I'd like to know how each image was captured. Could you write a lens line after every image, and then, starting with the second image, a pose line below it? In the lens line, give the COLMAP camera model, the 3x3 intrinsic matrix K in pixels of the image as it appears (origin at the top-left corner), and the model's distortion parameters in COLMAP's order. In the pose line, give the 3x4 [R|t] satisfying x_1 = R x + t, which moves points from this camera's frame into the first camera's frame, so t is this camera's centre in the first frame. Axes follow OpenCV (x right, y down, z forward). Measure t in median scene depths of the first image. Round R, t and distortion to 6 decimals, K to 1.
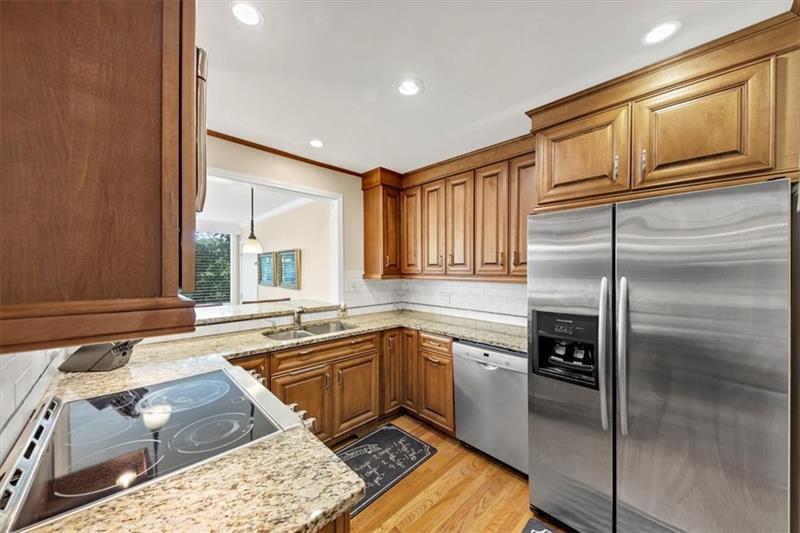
lens RADIAL K [[283.8, 0, 400.7], [0, 283.8, 269.2], [0, 0, 1]] dist [0.009566, -0.000129]
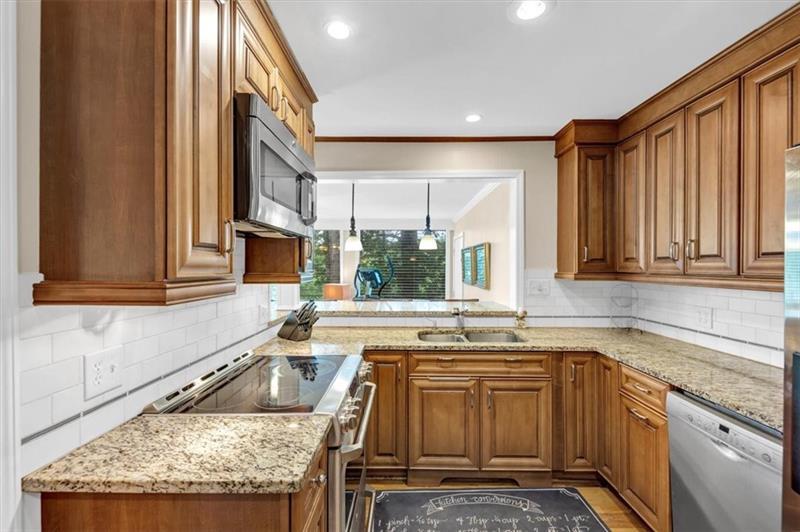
lens RADIAL K [[345.1, 0, 400.8], [0, 345.1, 268.4], [0, 0, 1]] dist [0.034287, -0.022115]
pose [[0.717561, 0.004554, -0.696481, 0.252634], [-0.001390, 0.999986, 0.005107, 0.002962], [0.696495, -0.002696, 0.717557, 0.098647]]
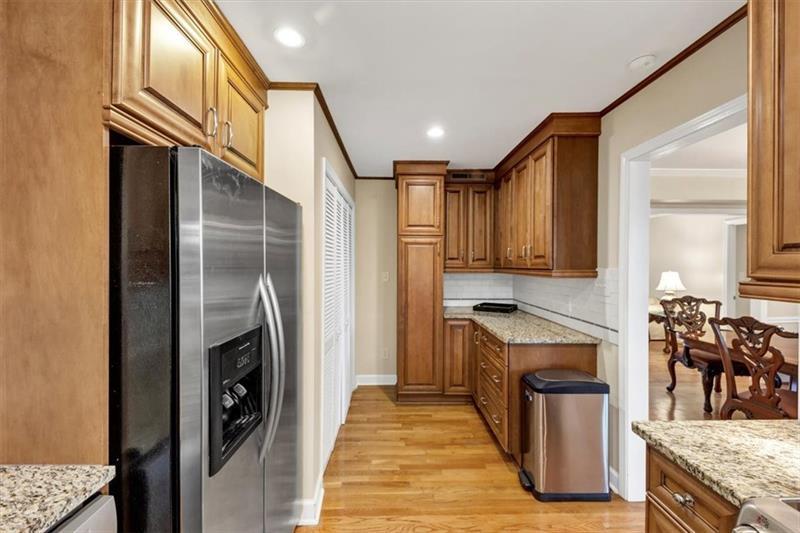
lens RADIAL K [[334.0, 0, 400.0], [0, 334.0, 266.5], [0, 0, 1]] dist [-0.000184, -0.000149]
pose [[-0.732277, -0.004591, 0.680991, -0.102902], [0.000717, 0.999972, 0.007513, -0.002606], [-0.681006, 0.005989, -0.732253, 0.763938]]
